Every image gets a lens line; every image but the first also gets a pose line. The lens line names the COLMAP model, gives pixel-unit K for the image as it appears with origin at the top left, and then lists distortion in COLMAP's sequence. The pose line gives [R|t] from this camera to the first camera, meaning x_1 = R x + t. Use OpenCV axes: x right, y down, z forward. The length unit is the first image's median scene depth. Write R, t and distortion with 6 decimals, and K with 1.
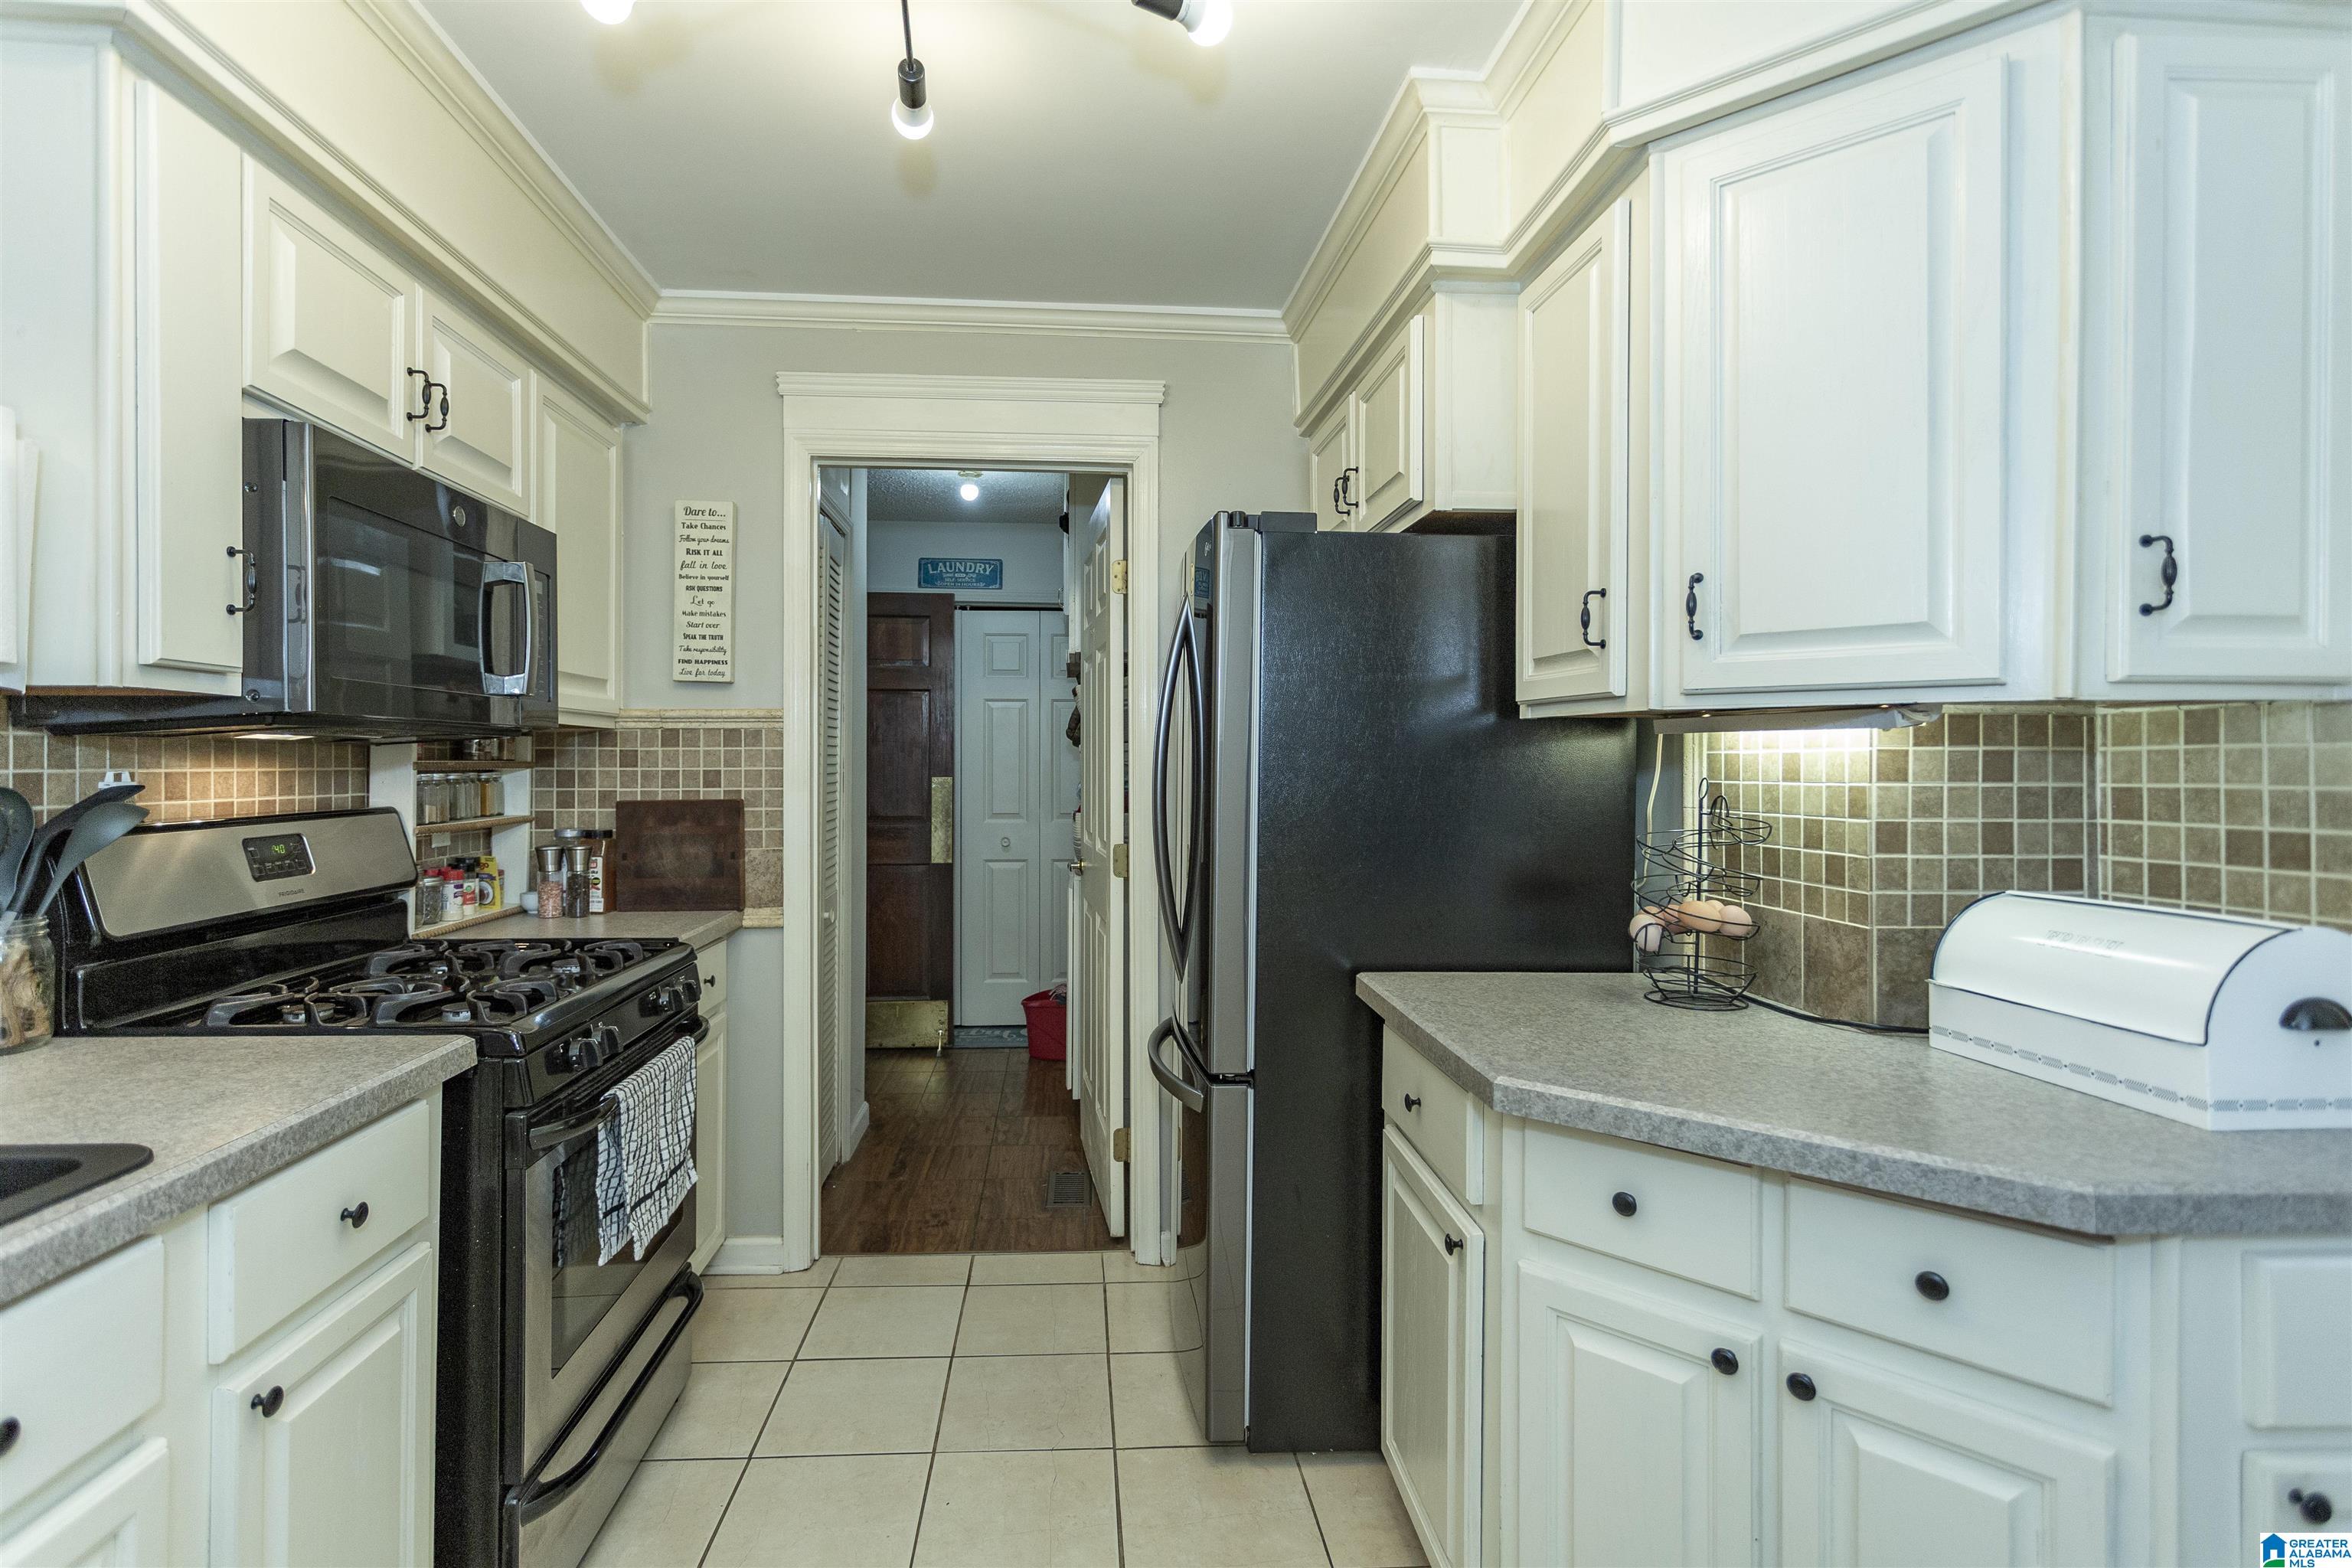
lens RADIAL K [[1118.5, 0, 1163.4], [0, 1118.5, 767.8], [0, 0, 1]] dist [-0.000910, 0.002033]
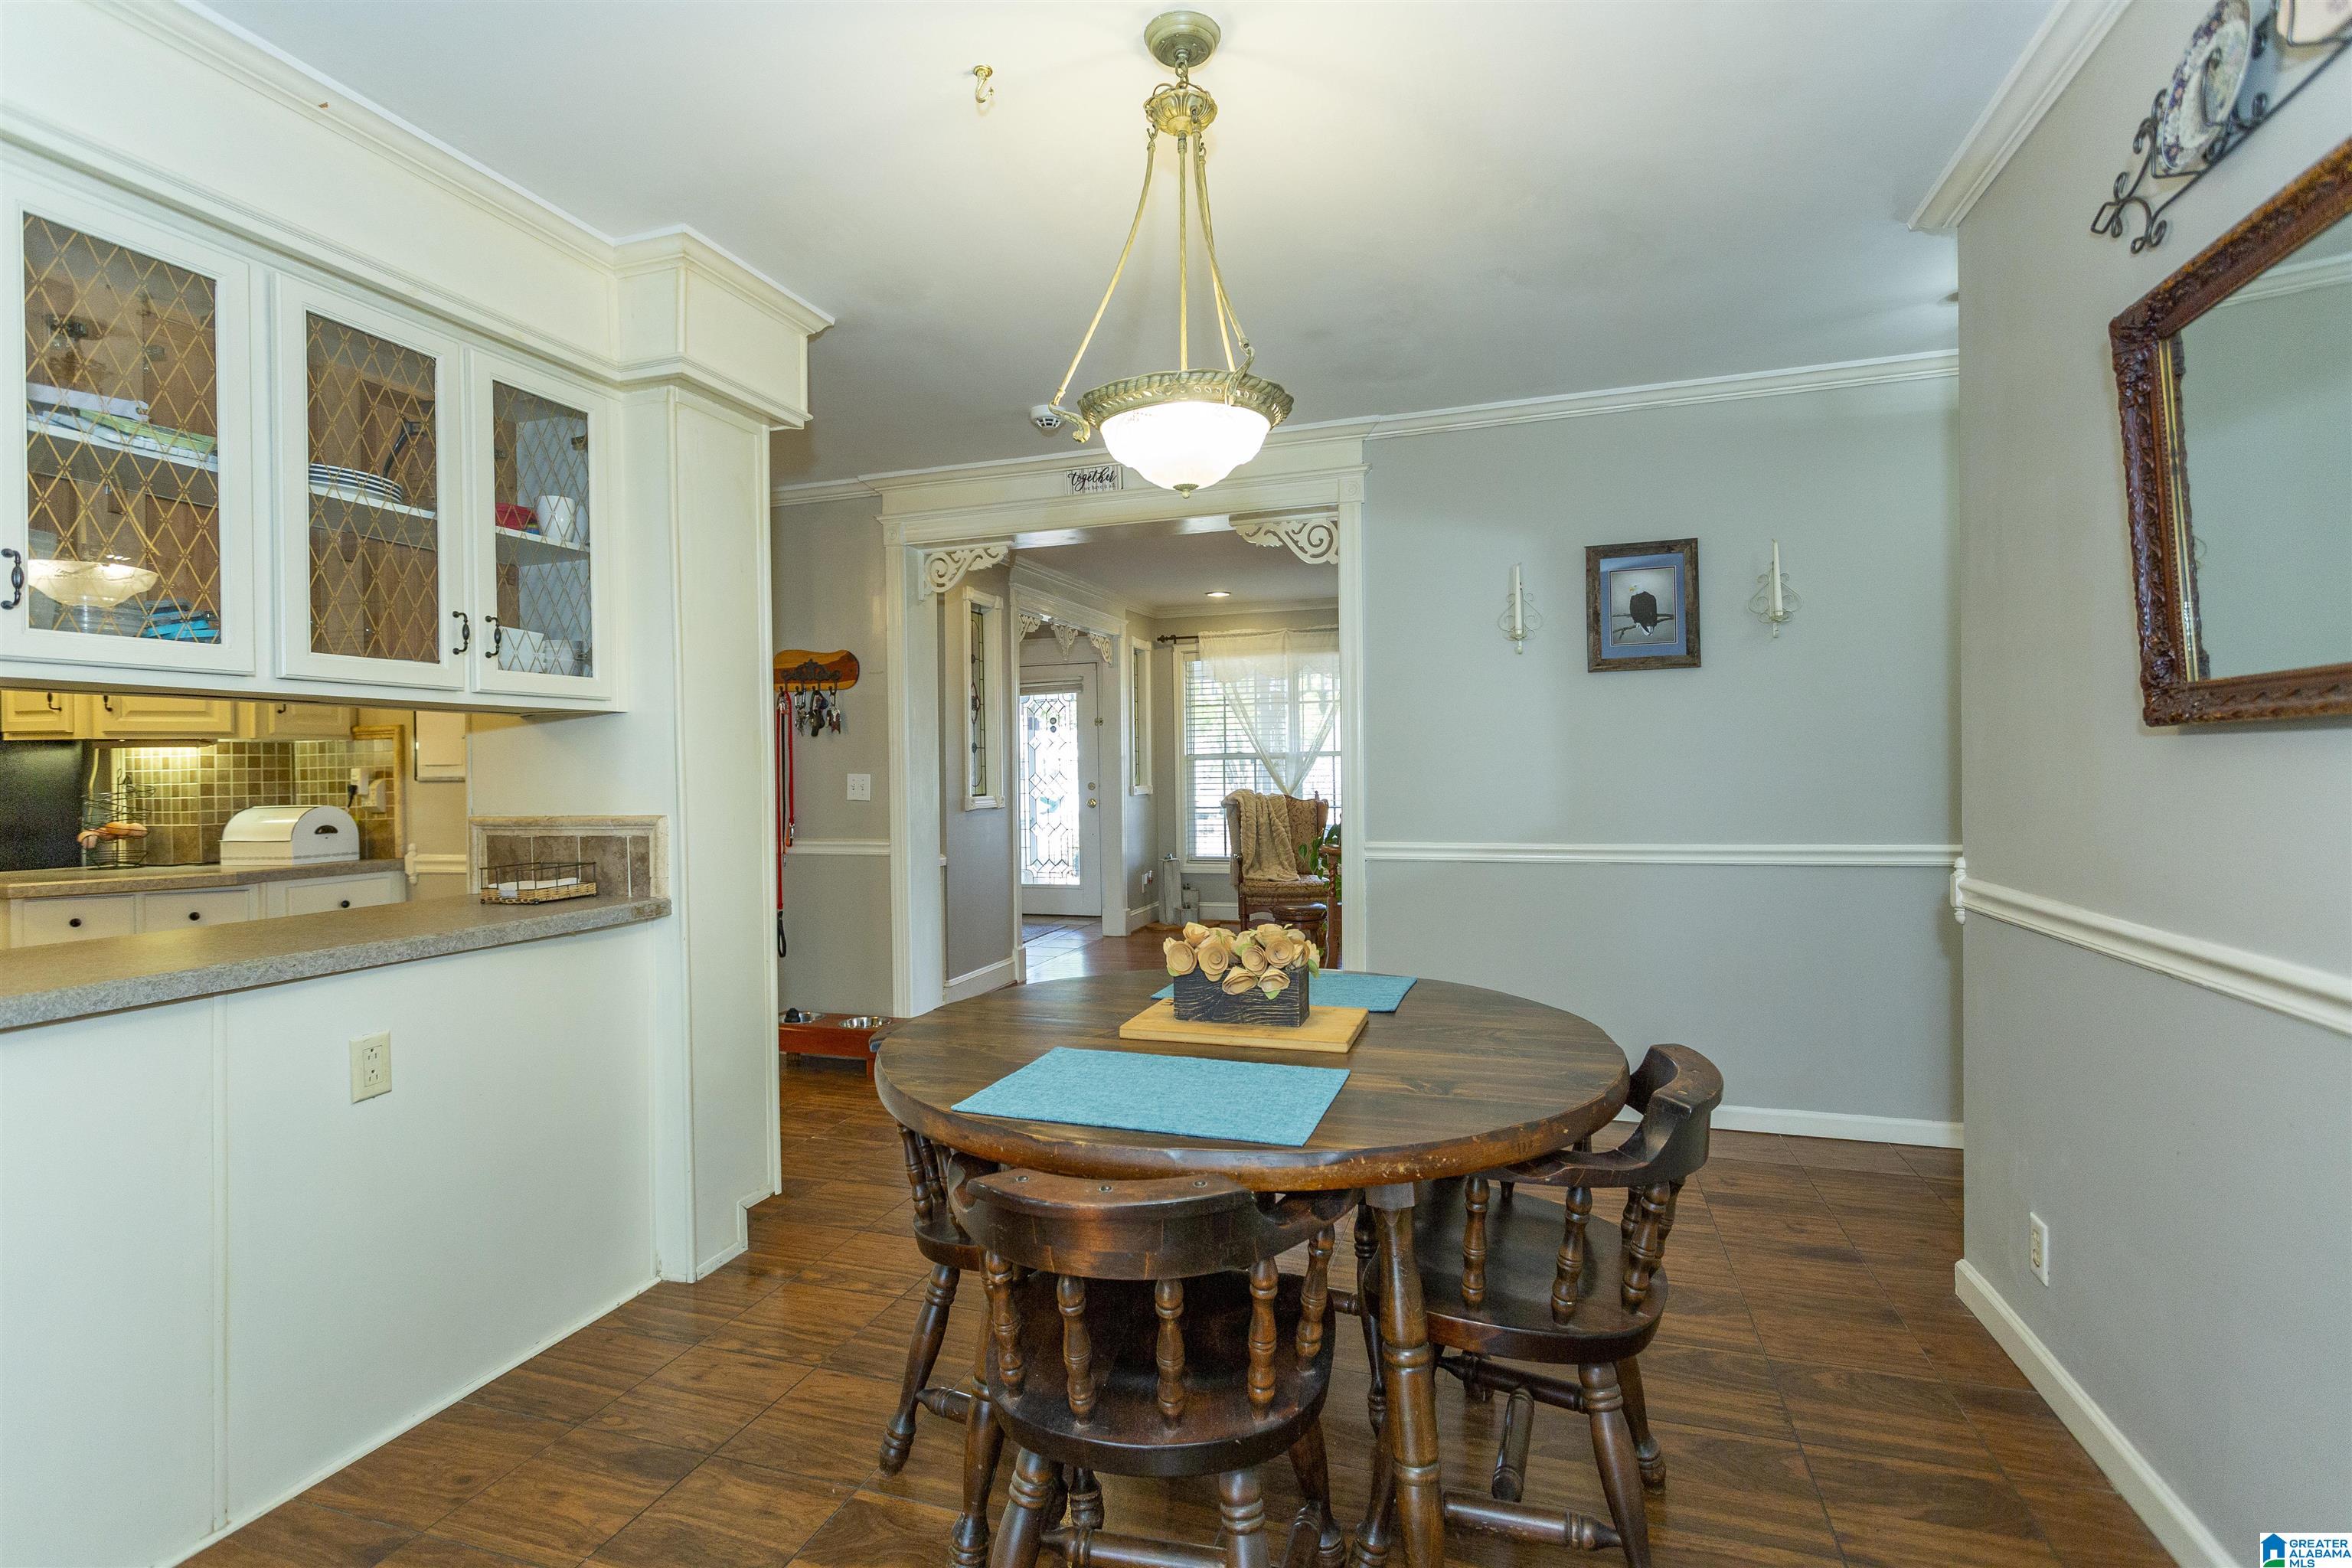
lens RADIAL K [[1118.5, 0, 1164.7], [0, 1118.5, 764.9], [0, 0, 1]] dist [-0.000910, 0.002033]
pose [[0.401820, -0.009840, 0.915666, -0.758094], [0.017946, 0.999835, 0.002870, 0.033528], [-0.915543, 0.015279, 0.401930, -1.888910]]
